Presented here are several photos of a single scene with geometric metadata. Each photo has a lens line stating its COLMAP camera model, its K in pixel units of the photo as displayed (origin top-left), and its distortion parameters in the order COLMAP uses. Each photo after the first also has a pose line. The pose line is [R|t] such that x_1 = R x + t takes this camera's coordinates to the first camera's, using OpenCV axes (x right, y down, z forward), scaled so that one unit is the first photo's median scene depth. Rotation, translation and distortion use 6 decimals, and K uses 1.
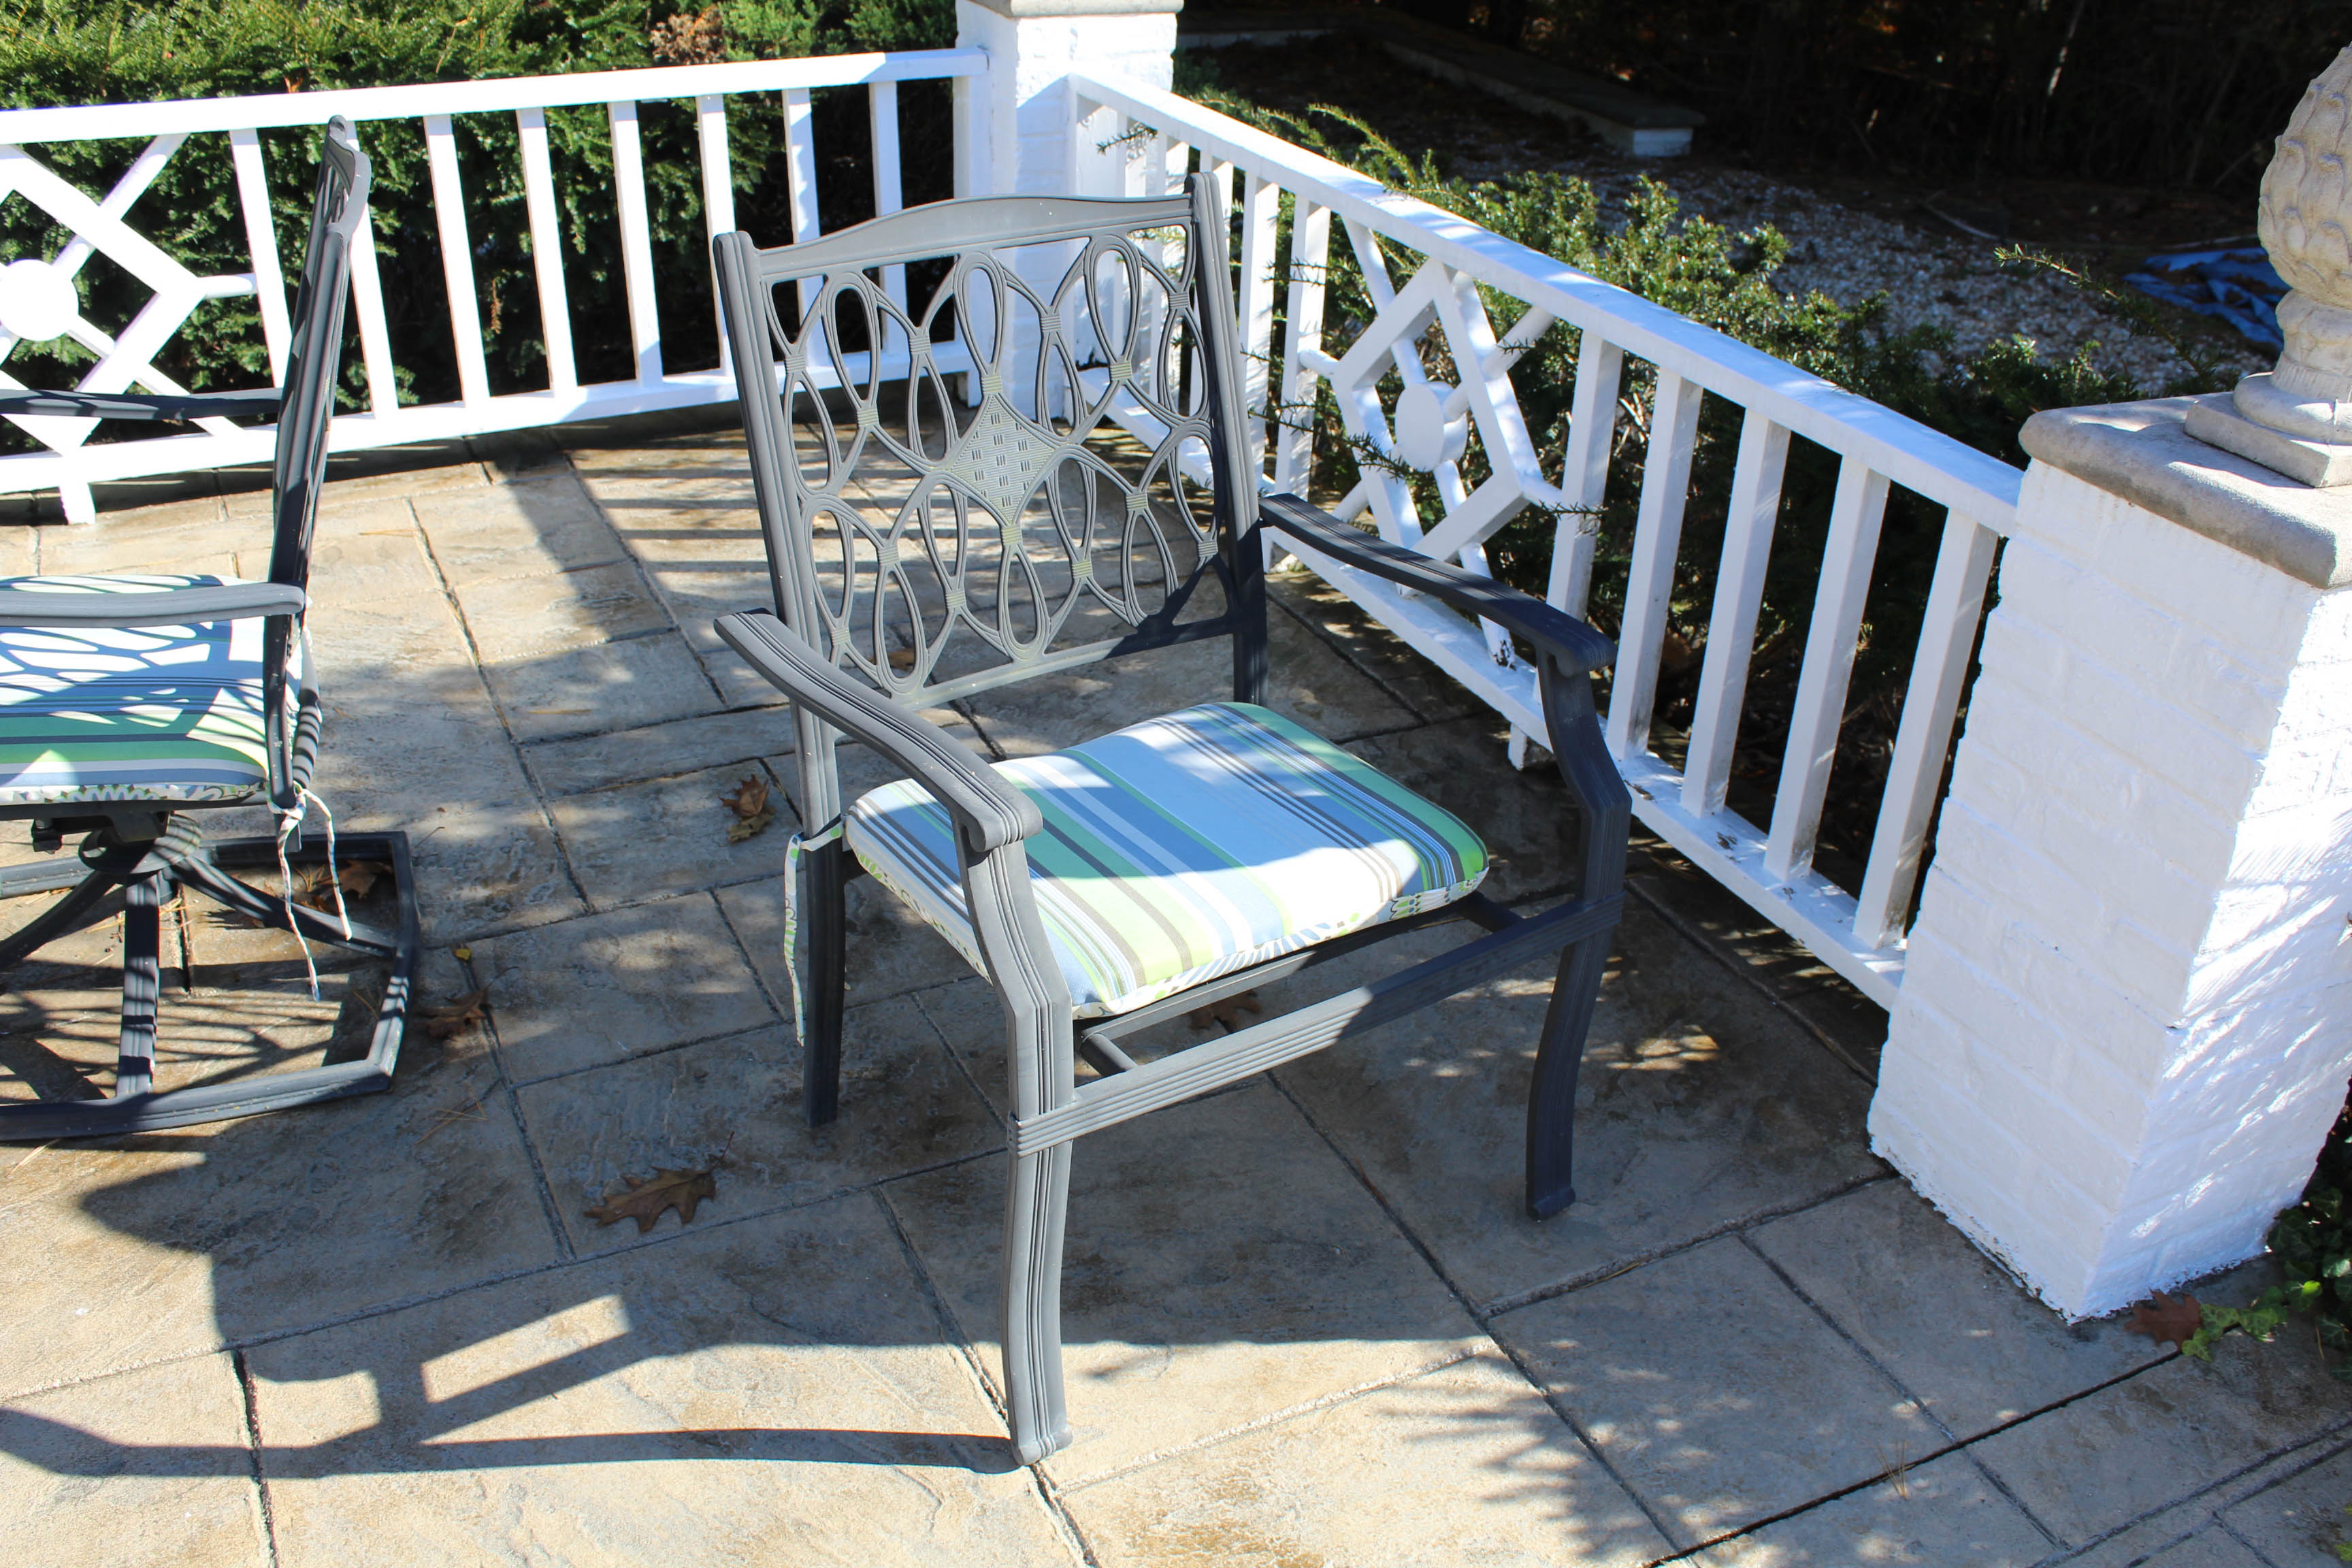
lens RADIAL K [[2186.0, 0, 1176.0], [0, 2186.0, 784.0], [0, 0, 1]] dist [-0.145662, 0.169207]
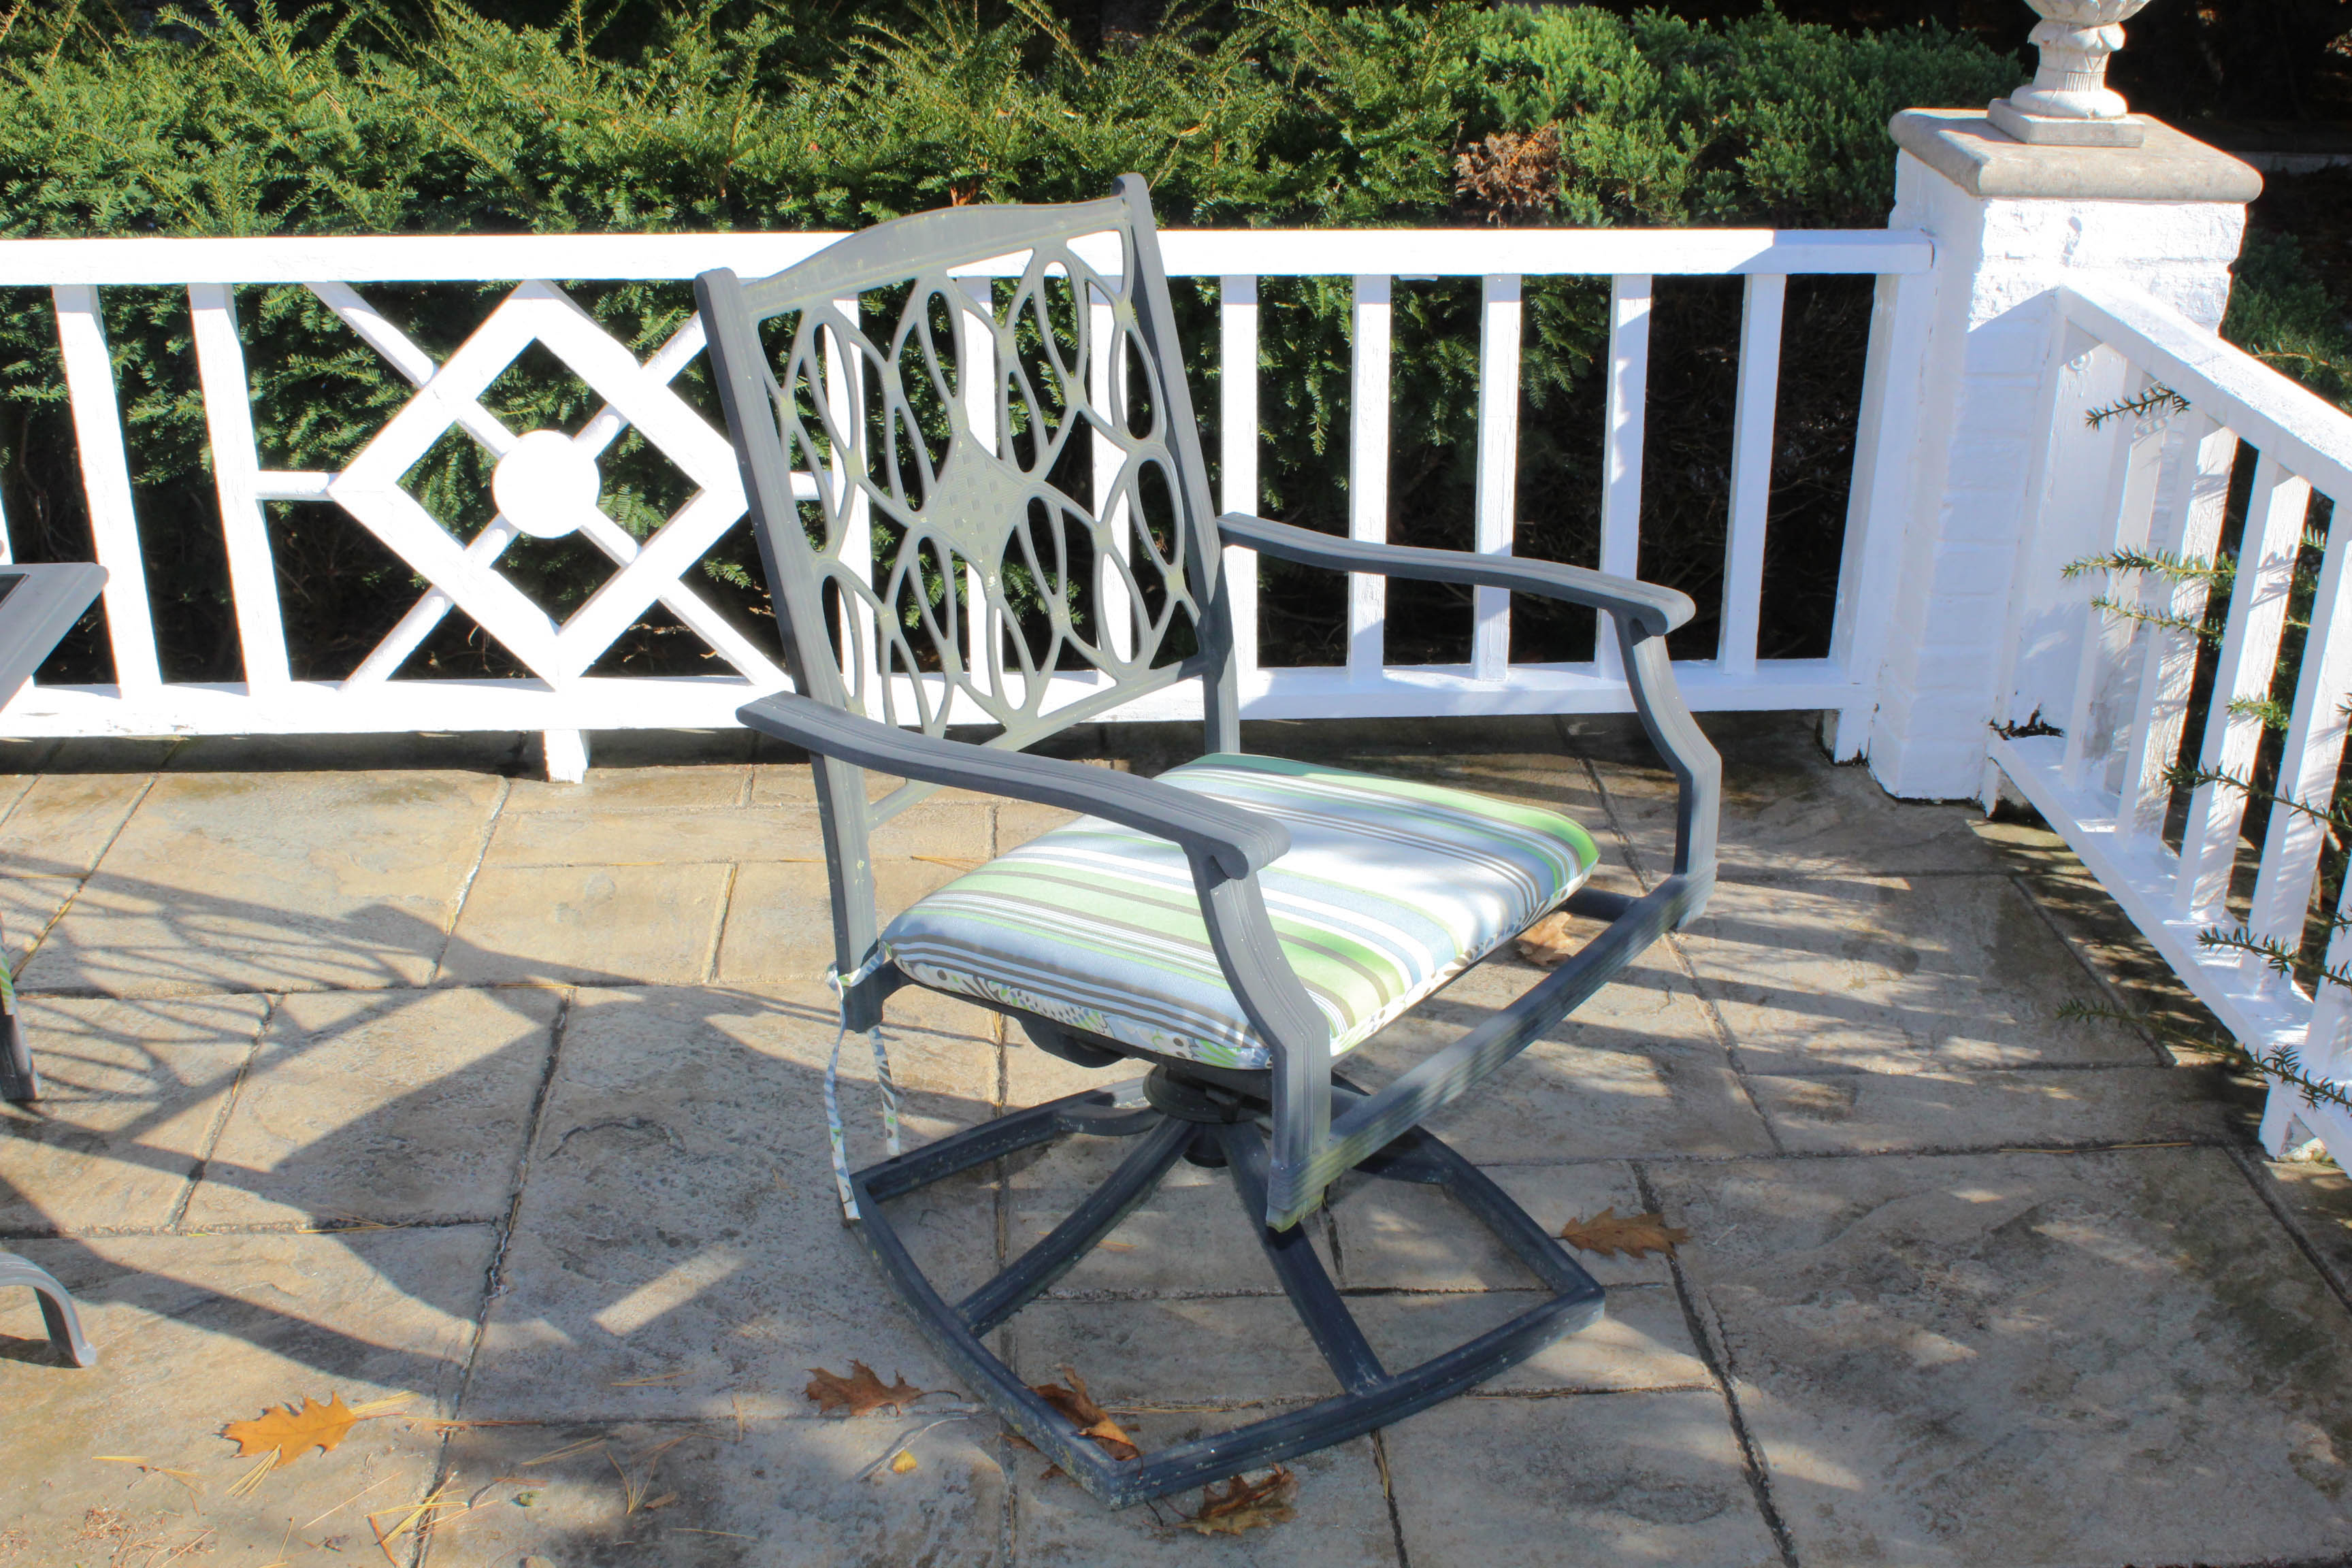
lens RADIAL K [[2727.3, 0, 1176.0], [0, 2727.3, 784.0], [0, 0, 1]] dist [-0.064965, 0.036091]
pose [[0.932834, 0.135506, -0.333855, -0.005619], [-0.162234, 0.985307, -0.053384, -0.095744], [0.321716, 0.103961, 0.941112, 0.169254]]
